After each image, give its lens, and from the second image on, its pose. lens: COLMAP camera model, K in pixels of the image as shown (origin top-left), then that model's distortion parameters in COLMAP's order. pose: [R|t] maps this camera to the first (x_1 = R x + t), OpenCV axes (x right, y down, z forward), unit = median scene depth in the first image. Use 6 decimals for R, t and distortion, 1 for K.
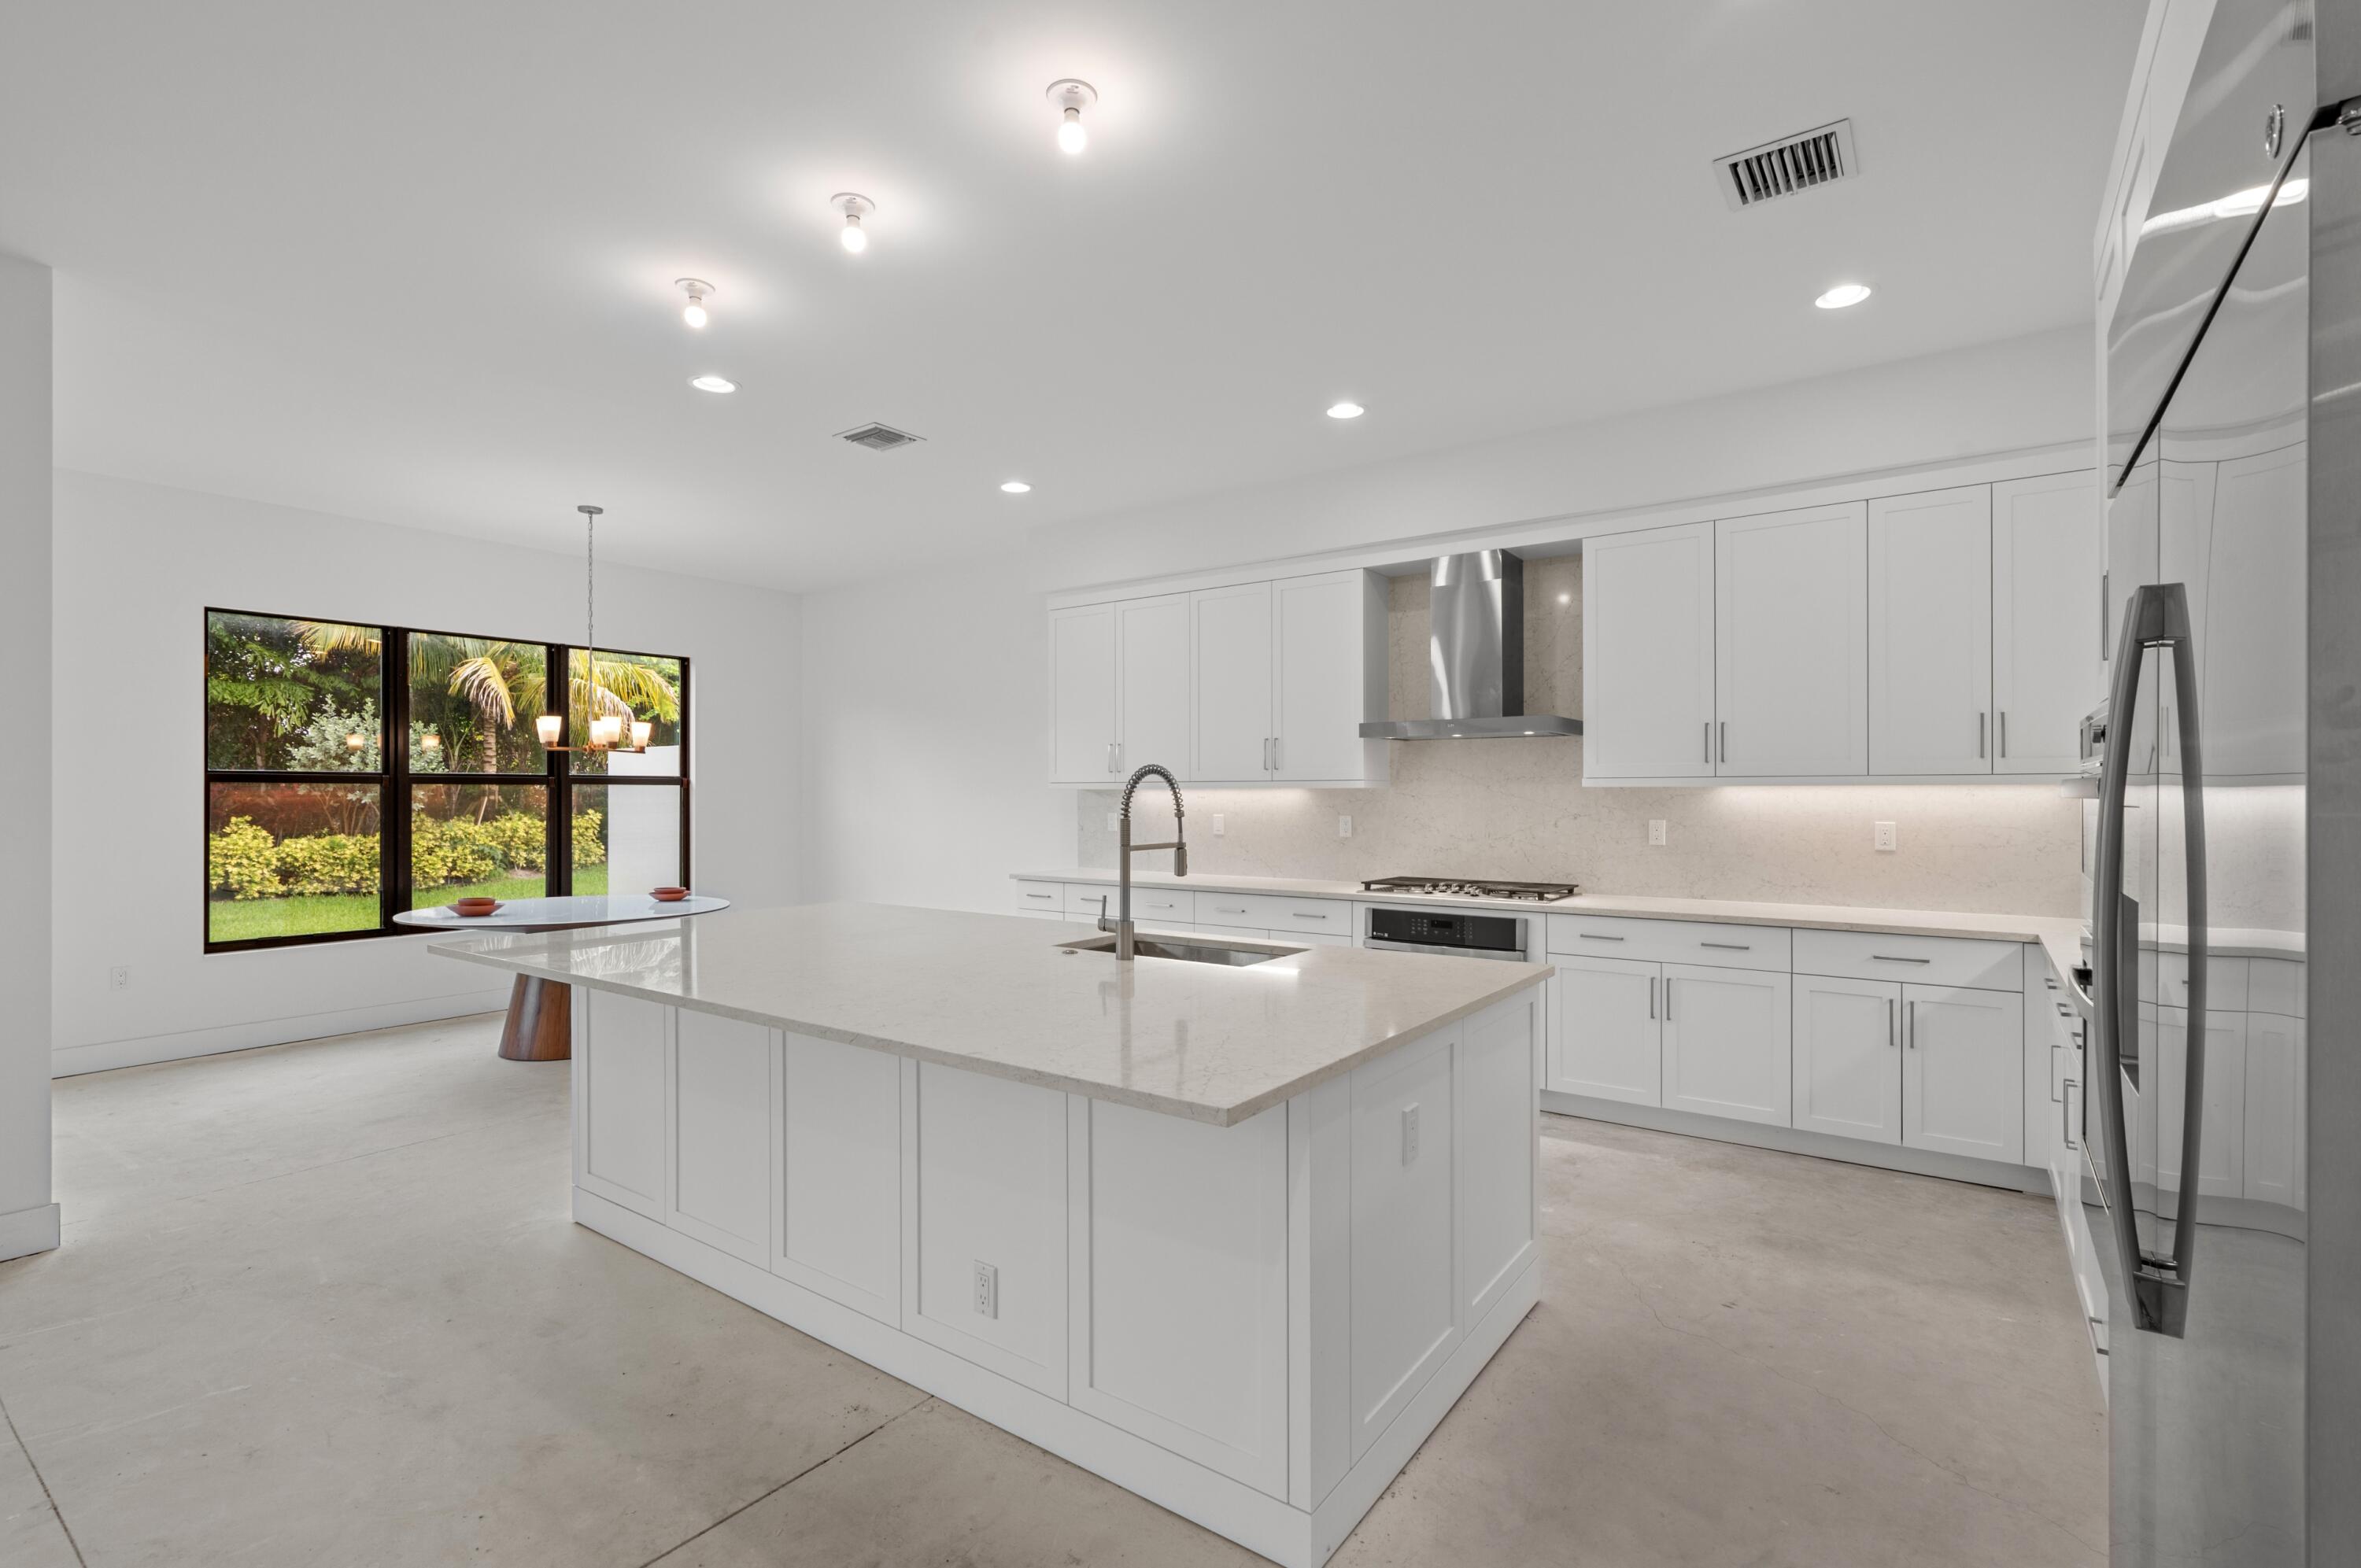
lens RADIAL K [[1068.7, 0, 1181.6], [0, 1068.7, 783.5], [0, 0, 1]] dist [-0.004173, 0.001771]
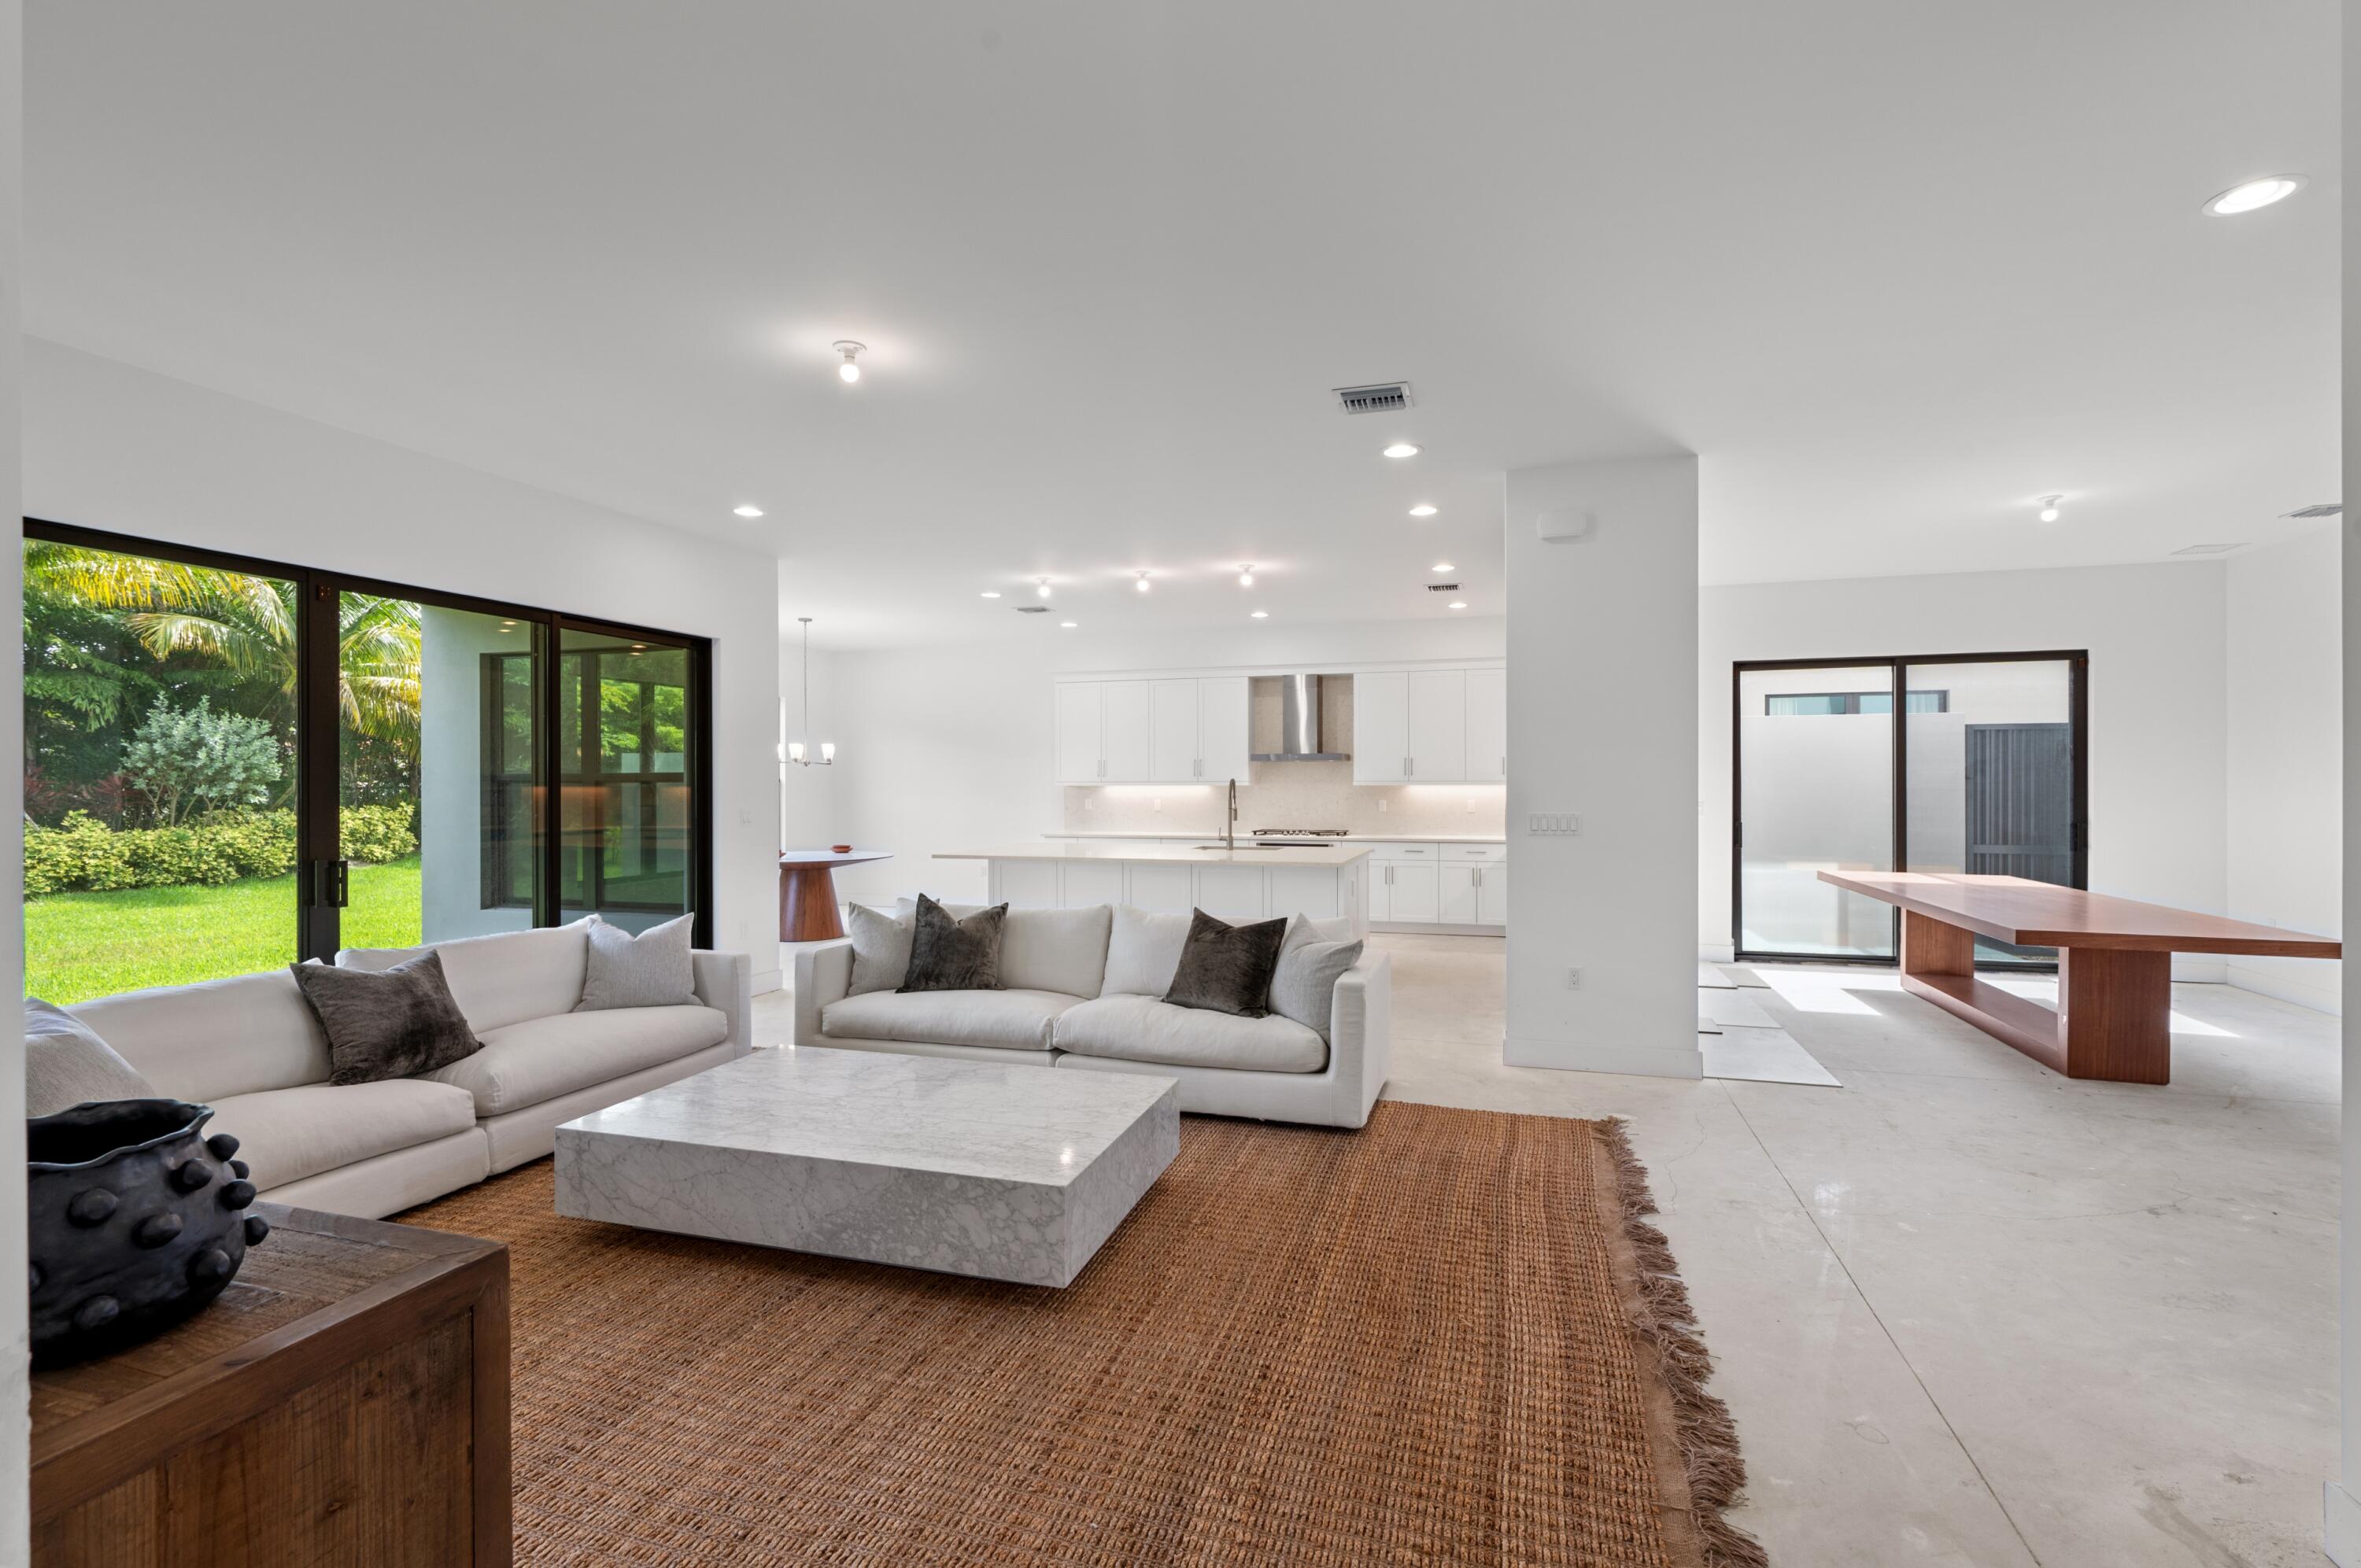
lens RADIAL K [[1068.7, 0, 1180.7], [0, 1068.7, 782.6], [0, 0, 1]] dist [-0.004173, 0.001771]
pose [[0.950819, 0.000826, 0.309746, -0.196410], [-0.002869, 0.999977, 0.006140, -0.004540], [-0.309734, -0.006727, 0.950800, -0.300394]]
